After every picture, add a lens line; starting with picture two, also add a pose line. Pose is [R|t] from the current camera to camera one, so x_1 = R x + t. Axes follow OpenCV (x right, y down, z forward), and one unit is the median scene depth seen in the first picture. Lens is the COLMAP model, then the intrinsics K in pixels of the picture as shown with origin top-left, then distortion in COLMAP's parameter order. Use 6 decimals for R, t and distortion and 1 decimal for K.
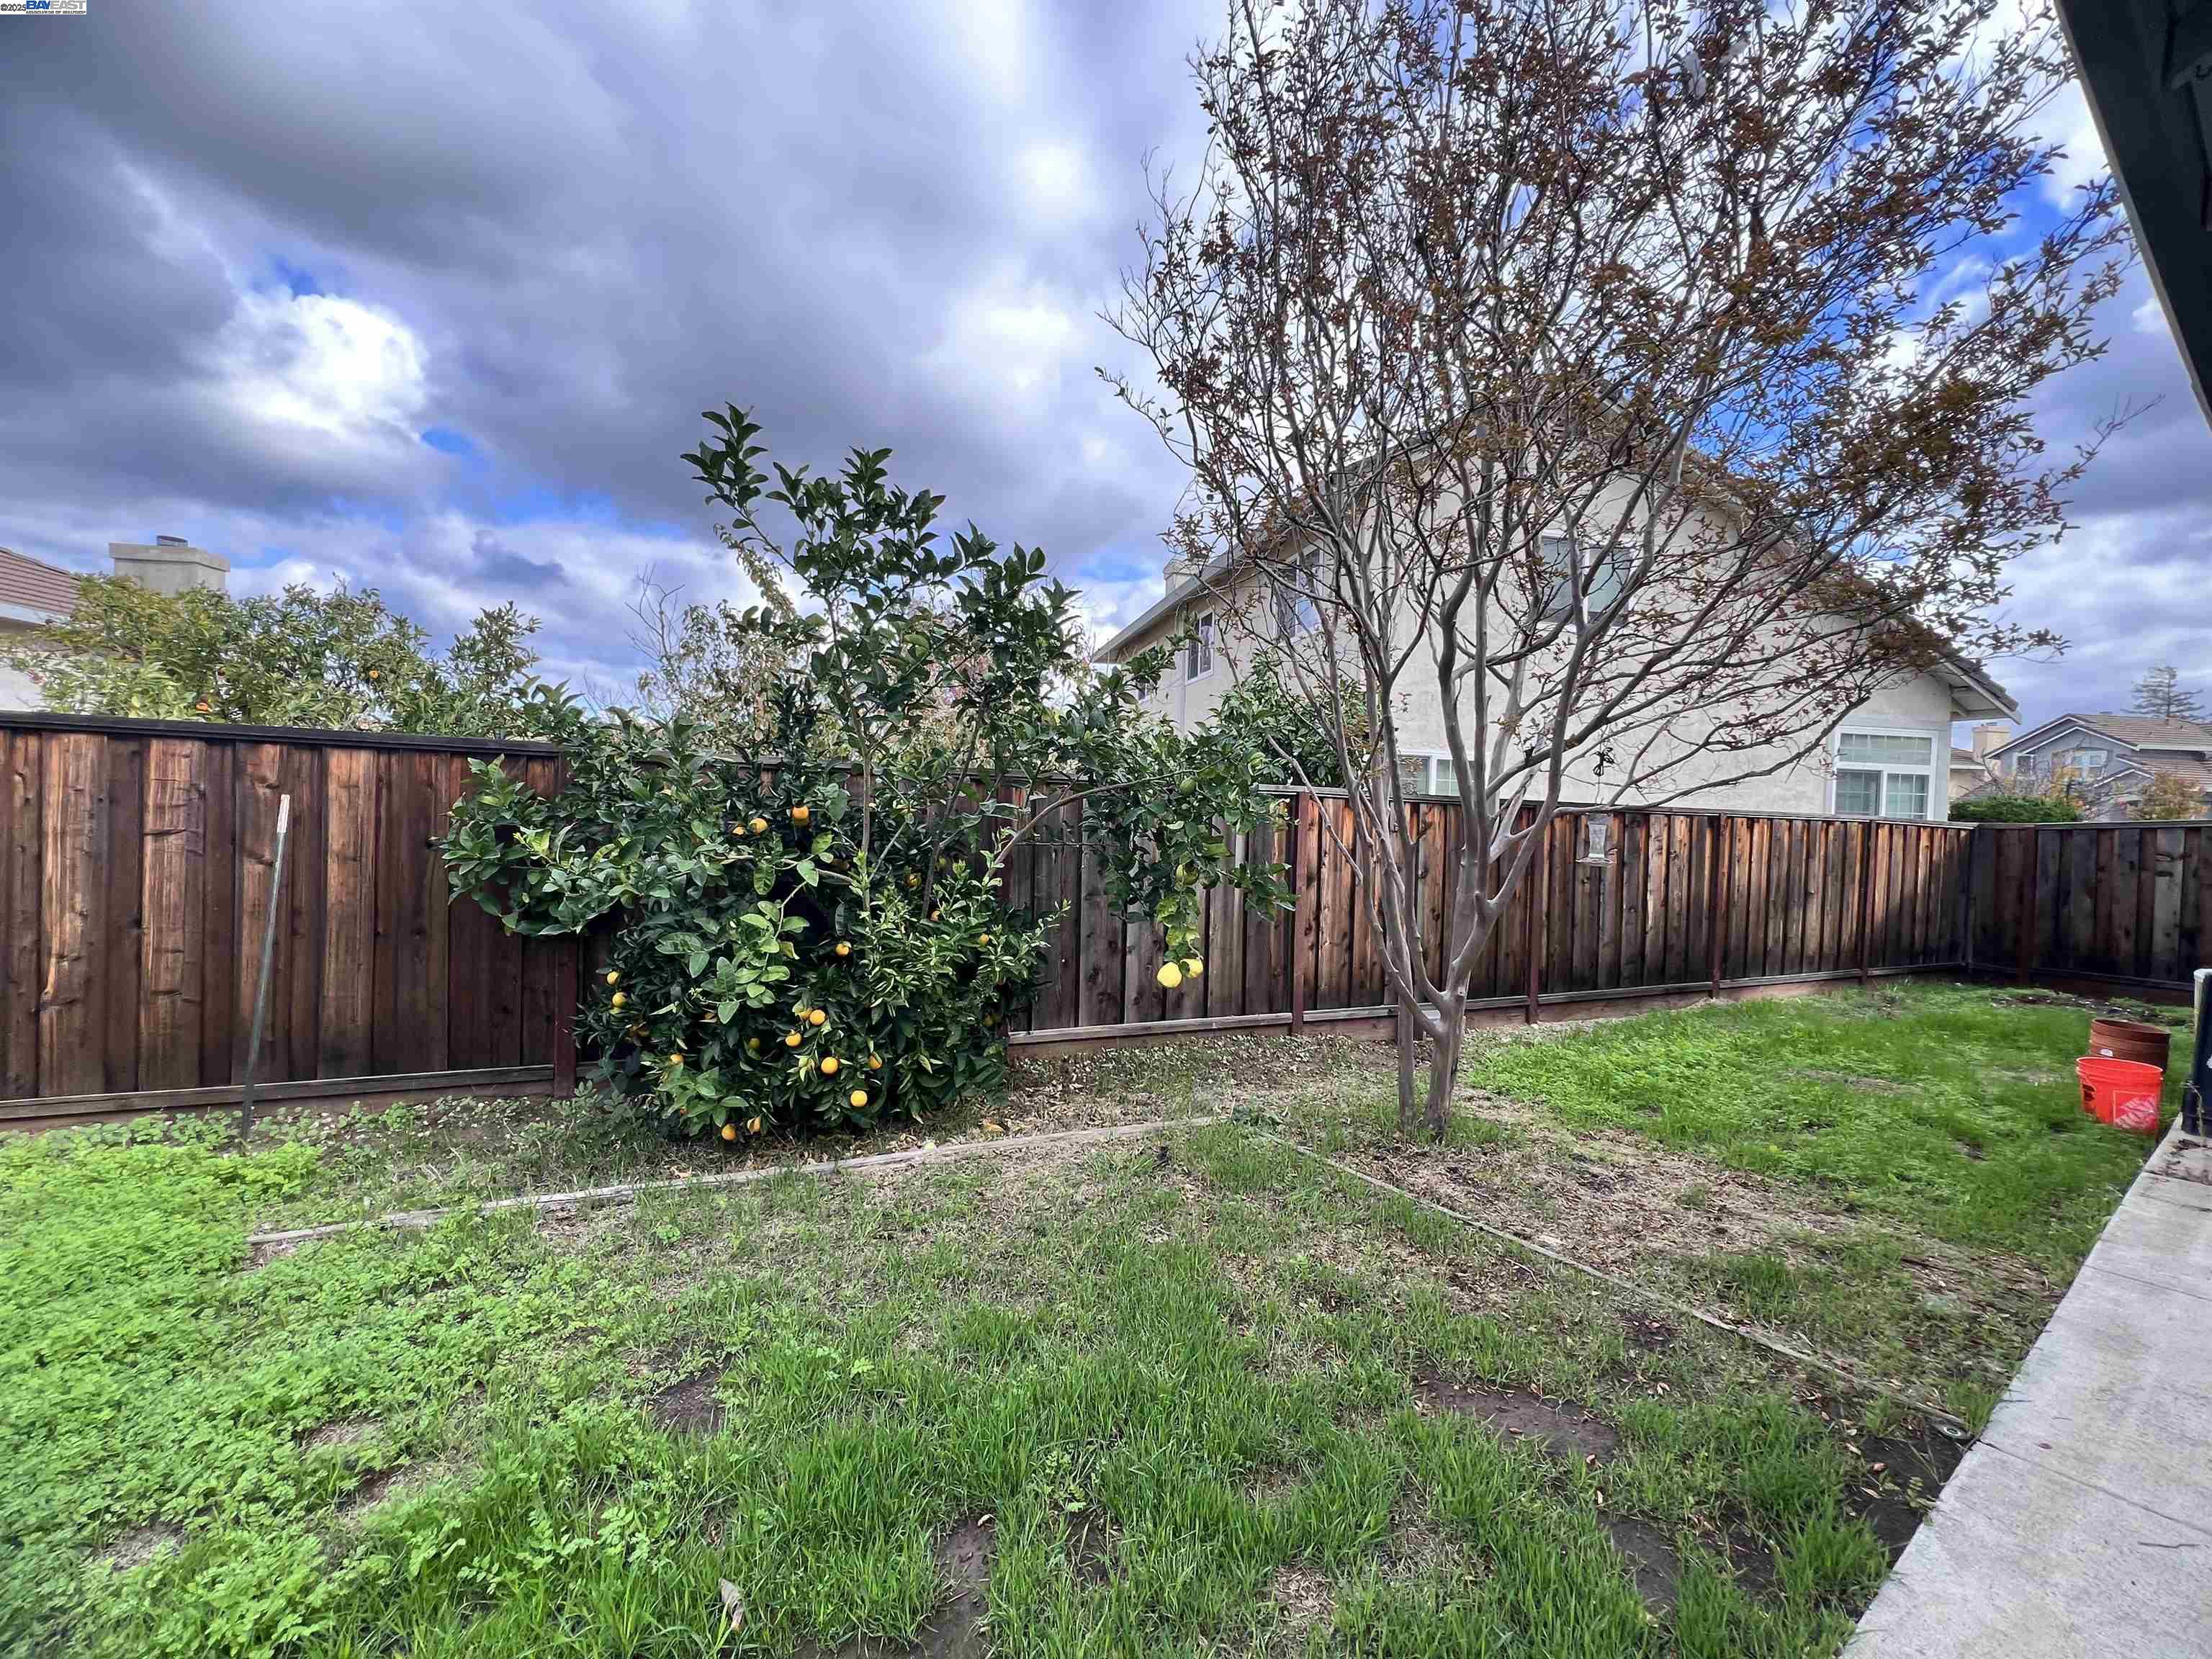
lens RADIAL K [[889.3, 0, 1103.8], [0, 889.3, 827.8], [0, 0, 1]] dist [0.000962, 0.000097]
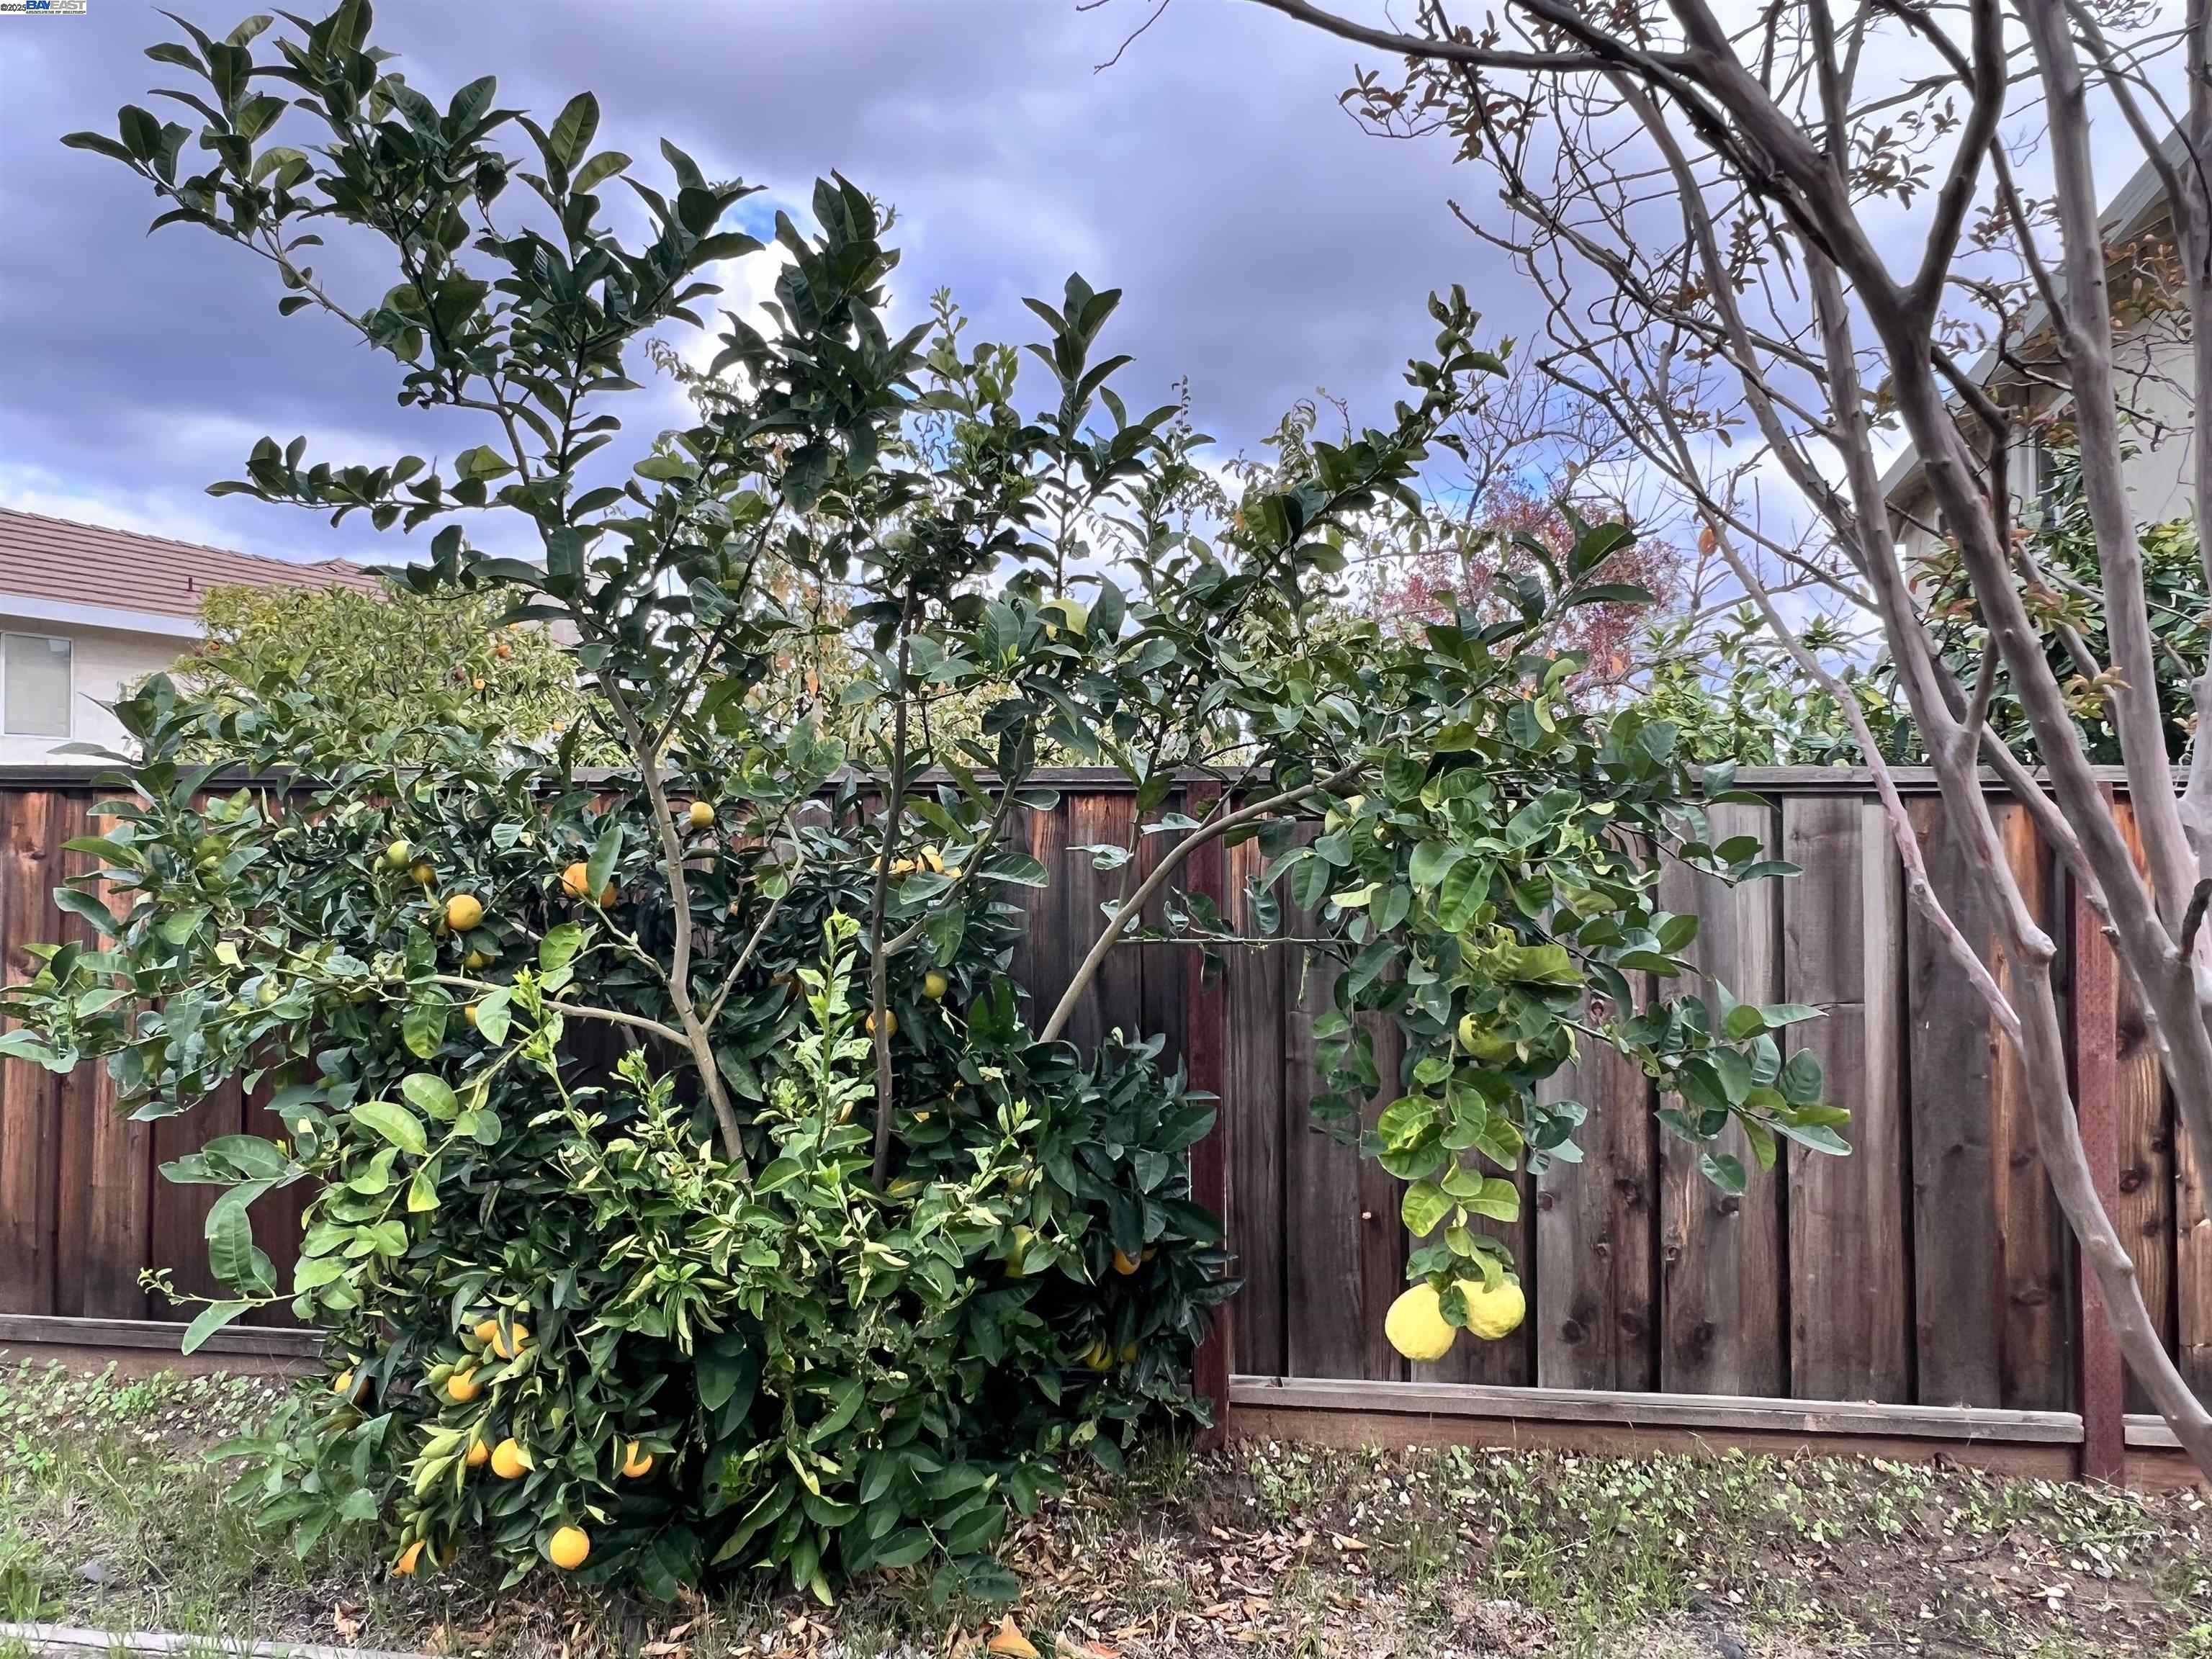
lens RADIAL K [[1495.3, 0, 1106.0], [0, 1495.3, 829.5], [0, 0, 1]] dist [0.003255, -0.003049]
pose [[0.859232, -0.037566, -0.510206, 0.319105], [0.017646, 0.998883, -0.043829, -0.004692], [0.511282, 0.028656, 0.858935, 0.488828]]
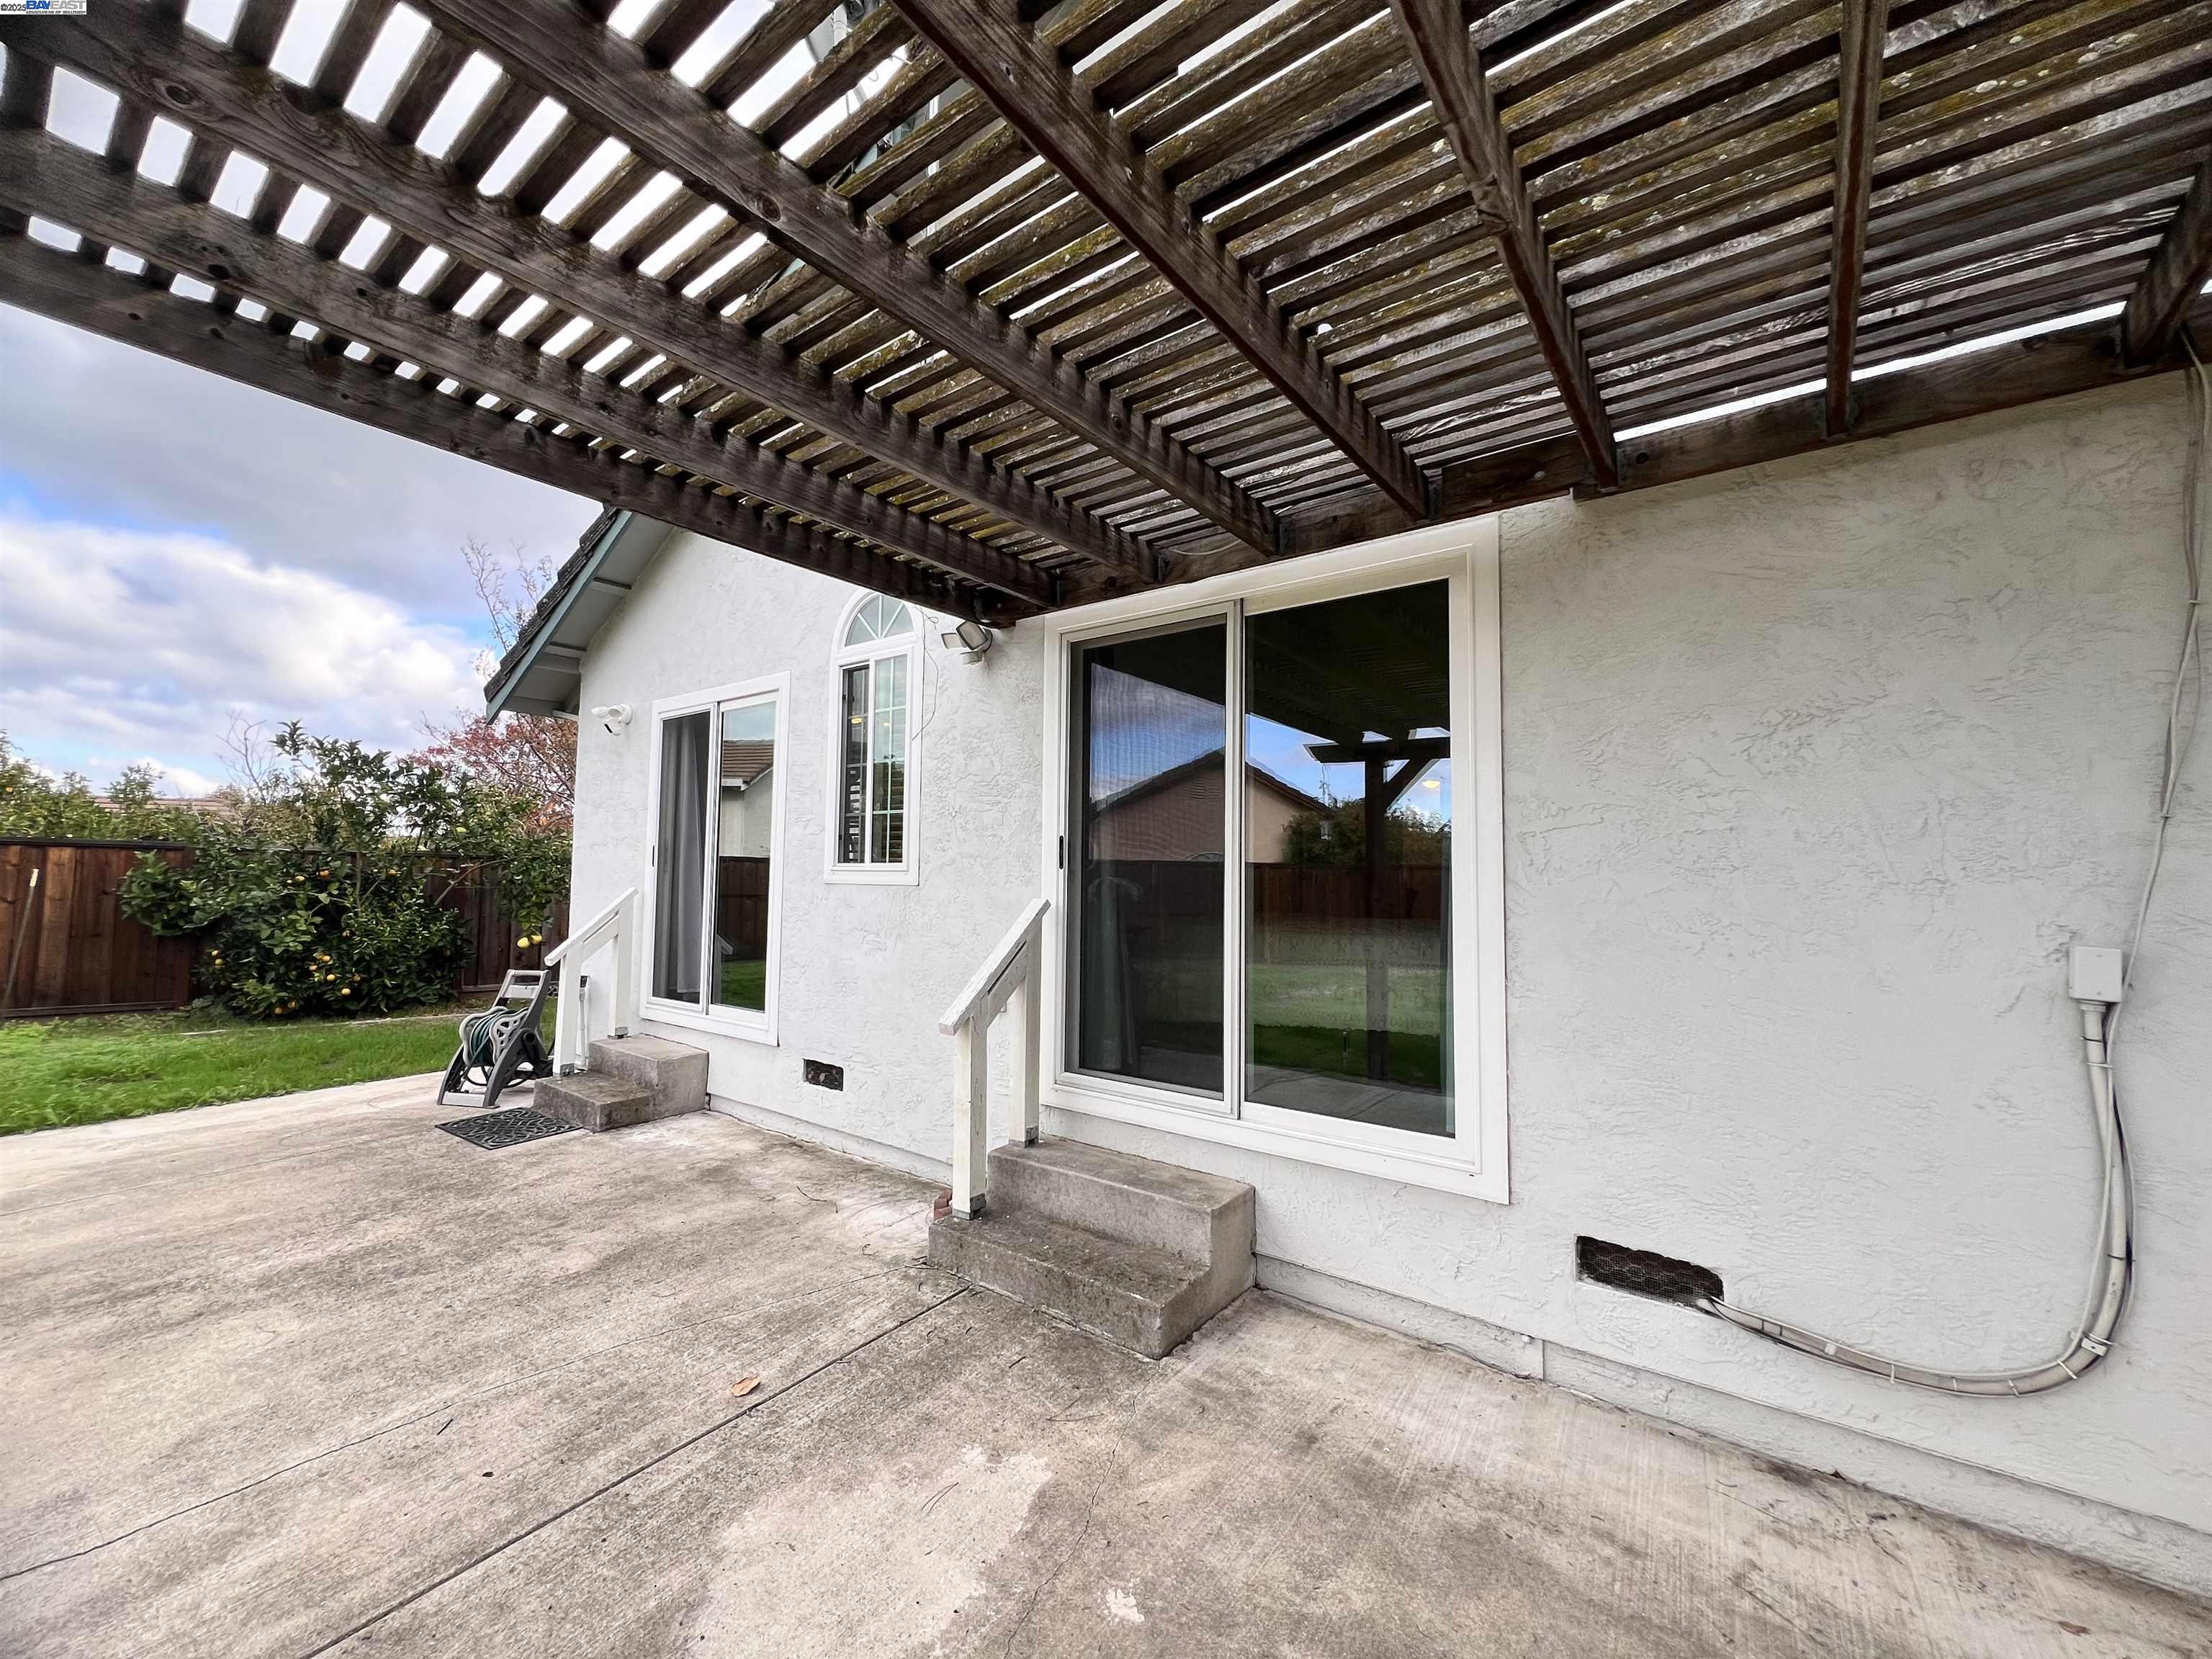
lens RADIAL K [[889.3, 0, 1103.8], [0, 889.3, 827.8], [0, 0, 1]] dist [0.000962, 0.000097]
pose [[0.949588, 0.002435, 0.313491, 0.894713], [0.022381, 0.996892, -0.075538, 0.086909], [-0.312701, 0.078746, 0.946582, -1.912333]]
